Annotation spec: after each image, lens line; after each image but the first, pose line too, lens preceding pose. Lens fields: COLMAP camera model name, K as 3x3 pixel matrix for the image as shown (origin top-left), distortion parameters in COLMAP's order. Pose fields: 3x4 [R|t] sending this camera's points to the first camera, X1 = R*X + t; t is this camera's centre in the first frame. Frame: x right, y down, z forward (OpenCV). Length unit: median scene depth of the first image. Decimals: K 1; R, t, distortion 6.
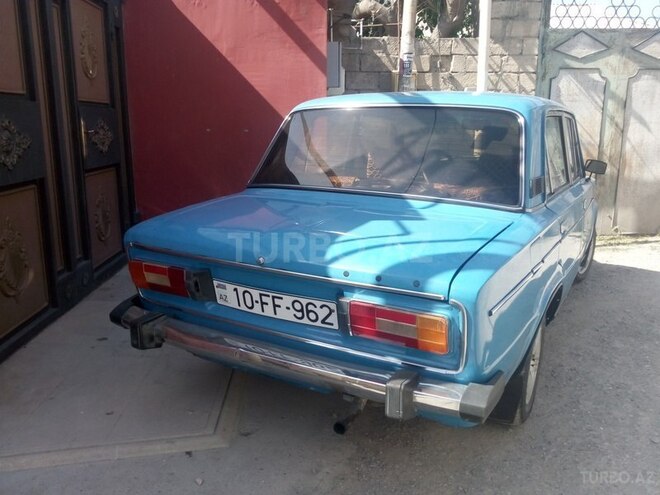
lens RADIAL K [[548.8, 0, 325.8], [0, 548.8, 234.4], [0, 0, 1]] dist [0.074594, -0.120259]
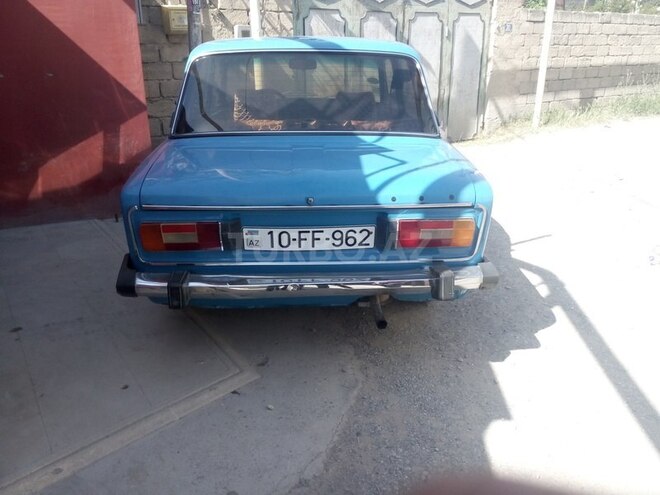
lens RADIAL K [[548.8, 0, 325.8], [0, 548.8, 234.4], [0, 0, 1]] dist [0.074594, -0.120259]
pose [[0.845436, -0.177092, 0.503862, -0.611758], [0.118455, 0.982104, 0.146423, -0.041286], [-0.520775, -0.064106, 0.851283, 0.023869]]
